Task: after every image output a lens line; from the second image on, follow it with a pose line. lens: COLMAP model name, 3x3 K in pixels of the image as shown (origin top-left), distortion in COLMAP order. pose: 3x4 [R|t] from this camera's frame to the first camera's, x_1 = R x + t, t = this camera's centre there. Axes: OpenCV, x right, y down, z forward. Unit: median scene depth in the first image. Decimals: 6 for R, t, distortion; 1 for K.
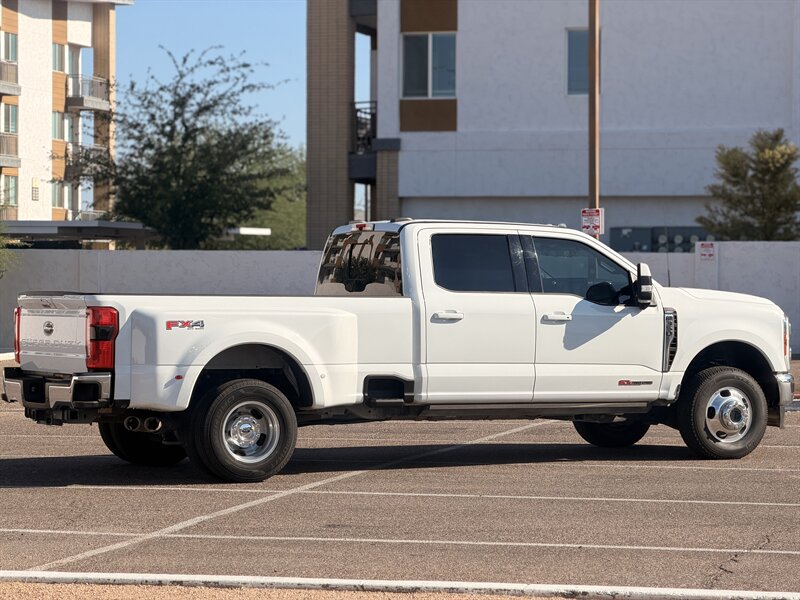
lens RADIAL K [[2425.5, 0, 400.0], [0, 2425.5, 300.0], [0, 0, 1]] dist [0.290999, -1.210446]
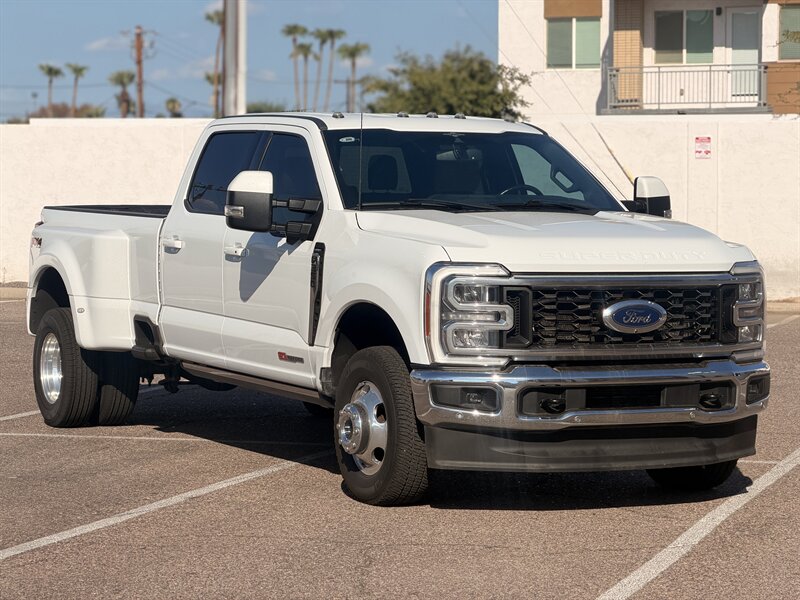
lens RADIAL K [[2425.5, 0, 400.0], [0, 2425.5, 300.0], [0, 0, 1]] dist [0.290999, -1.210446]
pose [[-0.017541, 0.046925, -0.998744, 0.748318], [-0.015169, 0.998771, 0.047193, -0.012127], [0.999731, 0.015978, -0.016808, 1.057052]]
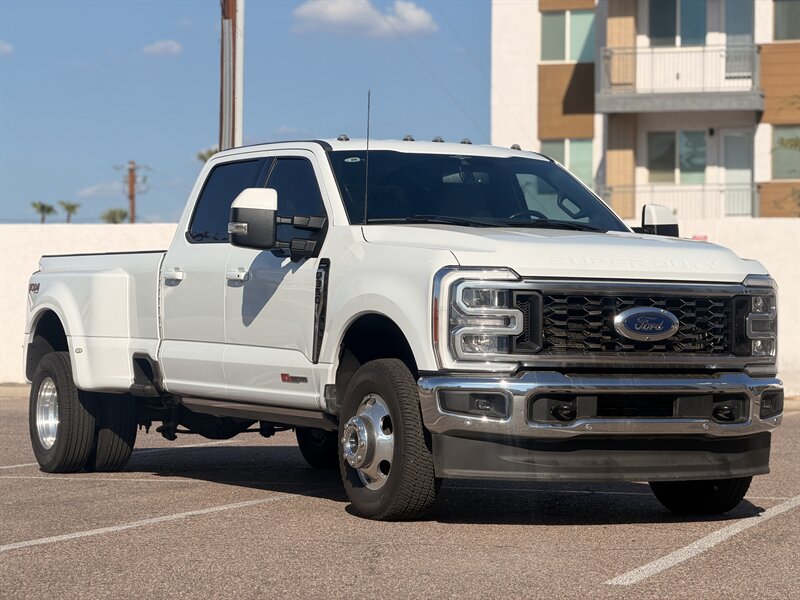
lens RADIAL K [[2425.5, 0, 400.0], [0, 2425.5, 300.0], [0, 0, 1]] dist [0.290999, -1.210446]
pose [[-0.013328, -0.013147, -0.999825, 0.738121], [-0.018923, 0.999738, -0.012894, 0.021658], [0.999732, 0.018748, -0.013573, 1.053207]]
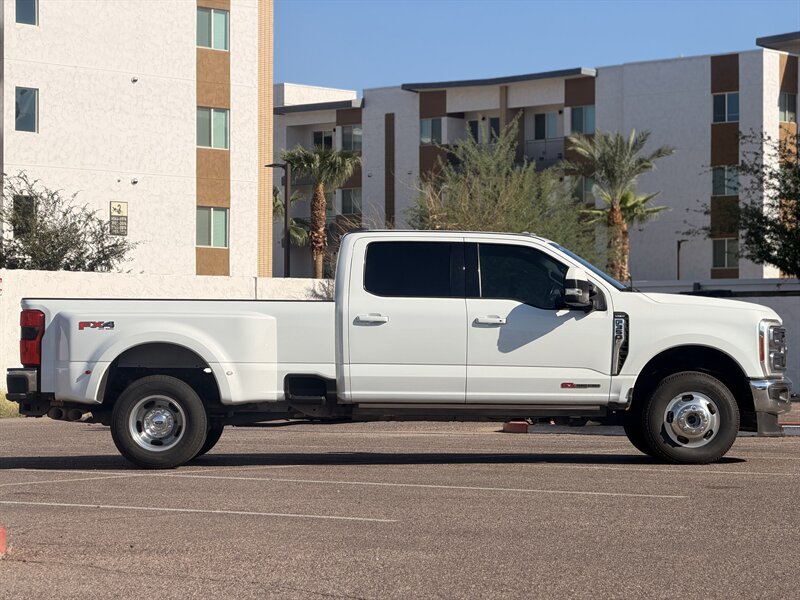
lens RADIAL K [[2425.5, 0, 400.0], [0, 2425.5, 300.0], [0, 0, 1]] dist [0.290999, -1.210446]
pose [[0.900421, -0.013855, -0.434799, 0.478960], [-0.001022, 0.999423, -0.033963, 0.033403], [0.435018, 0.031026, 0.899887, 0.052876]]
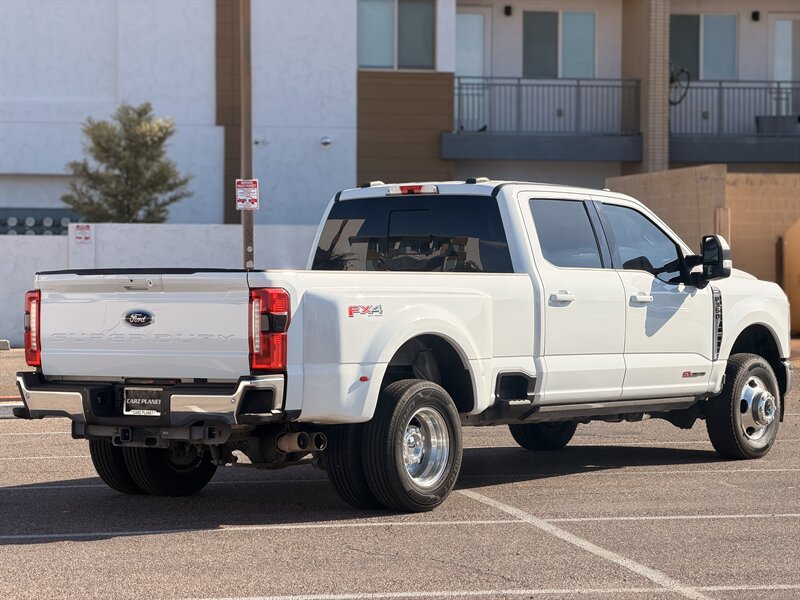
lens RADIAL K [[2425.5, 0, 400.0], [0, 2425.5, 300.0], [0, 0, 1]] dist [0.290999, -1.210446]
pose [[0.891251, -0.009199, 0.453417, -0.393055], [0.007922, 0.999958, 0.004716, 0.002987], [-0.453441, -0.000611, 0.891286, 0.283818]]
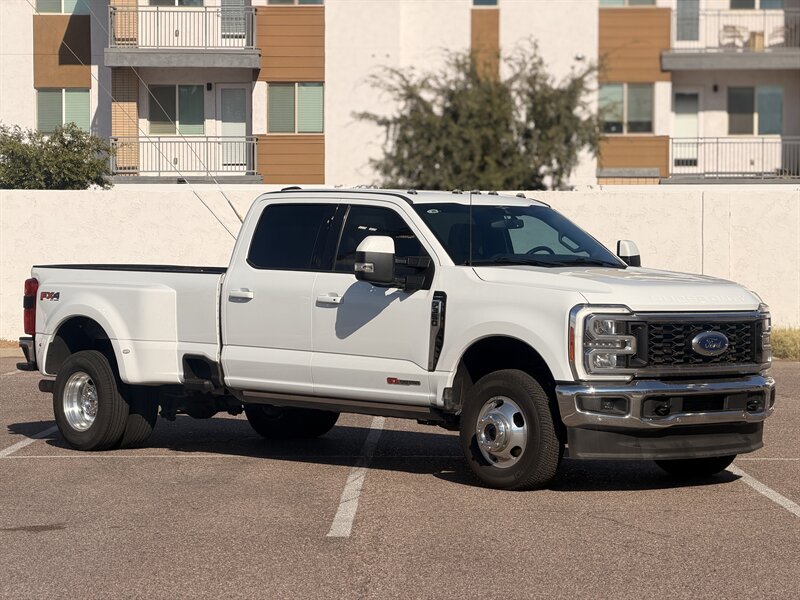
lens RADIAL K [[2425.5, 0, 400.0], [0, 2425.5, 300.0], [0, 0, 1]] dist [0.290999, -1.210446]
pose [[0.264773, 0.020354, -0.964096, 0.901106], [-0.013107, 0.999761, 0.017507, -0.008055], [0.964222, 0.008001, 0.264977, 0.794767]]
